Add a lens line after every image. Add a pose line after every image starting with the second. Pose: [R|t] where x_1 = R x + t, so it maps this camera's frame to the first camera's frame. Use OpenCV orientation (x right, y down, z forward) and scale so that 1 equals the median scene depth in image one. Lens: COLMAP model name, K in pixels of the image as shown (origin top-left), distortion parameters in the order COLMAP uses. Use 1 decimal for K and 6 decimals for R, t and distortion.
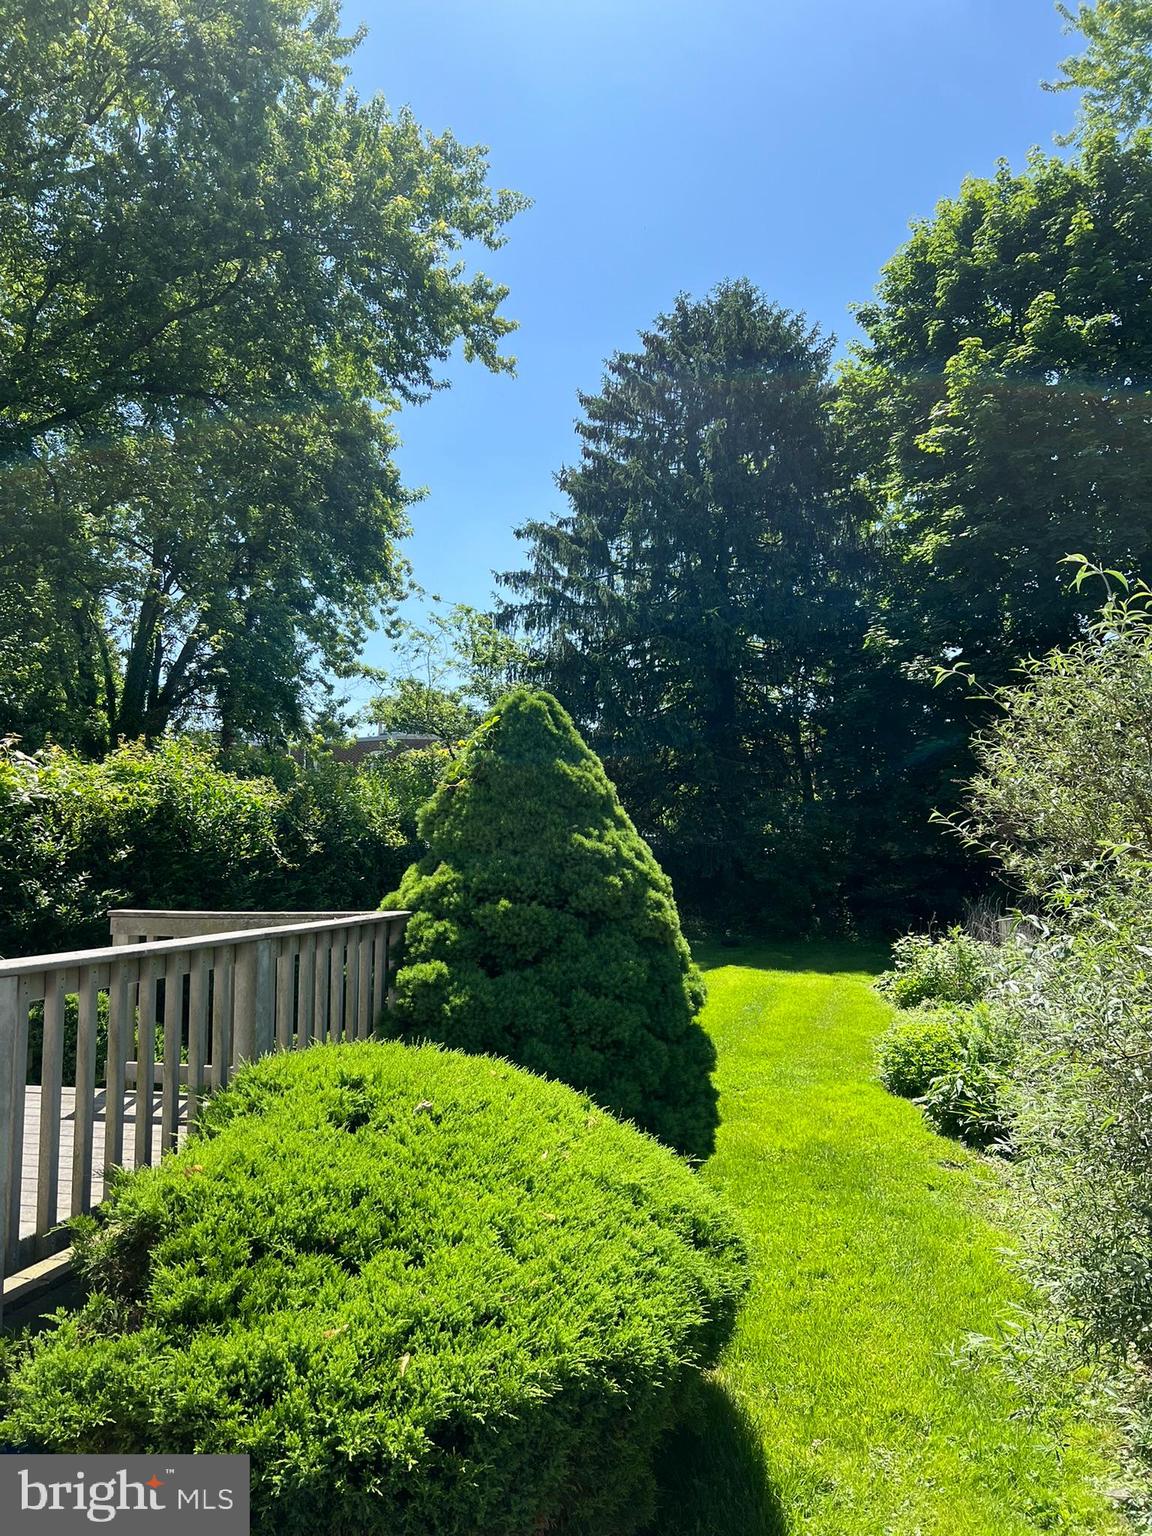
lens RADIAL K [[1134.4, 0, 576.0], [0, 1134.4, 768.0], [0, 0, 1]] dist [0.001112, -0.003551]
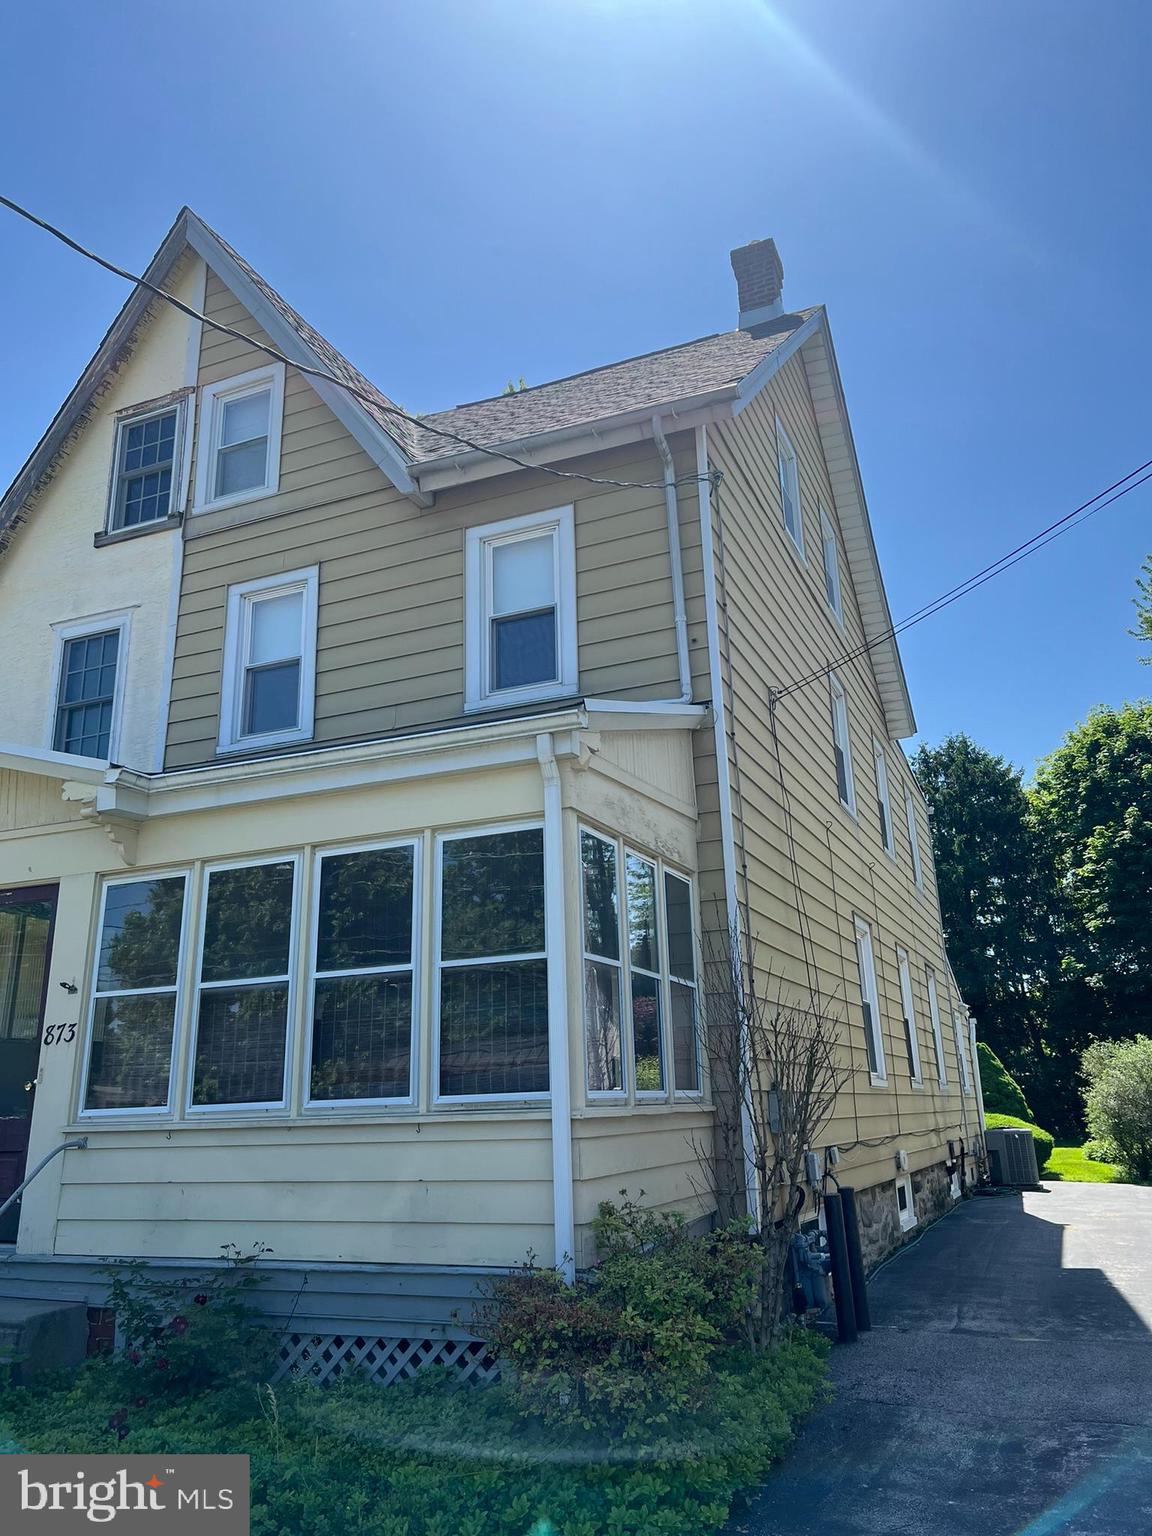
lens RADIAL K [[1134.4, 0, 576.0], [0, 1134.4, 768.0], [0, 0, 1]] dist [0.001112, -0.003551]
pose [[0.986205, -0.063124, -0.153023, -0.735447], [0.028997, 0.976019, -0.215745, -0.180421], [0.162972, 0.208331, 0.964385, -3.210949]]
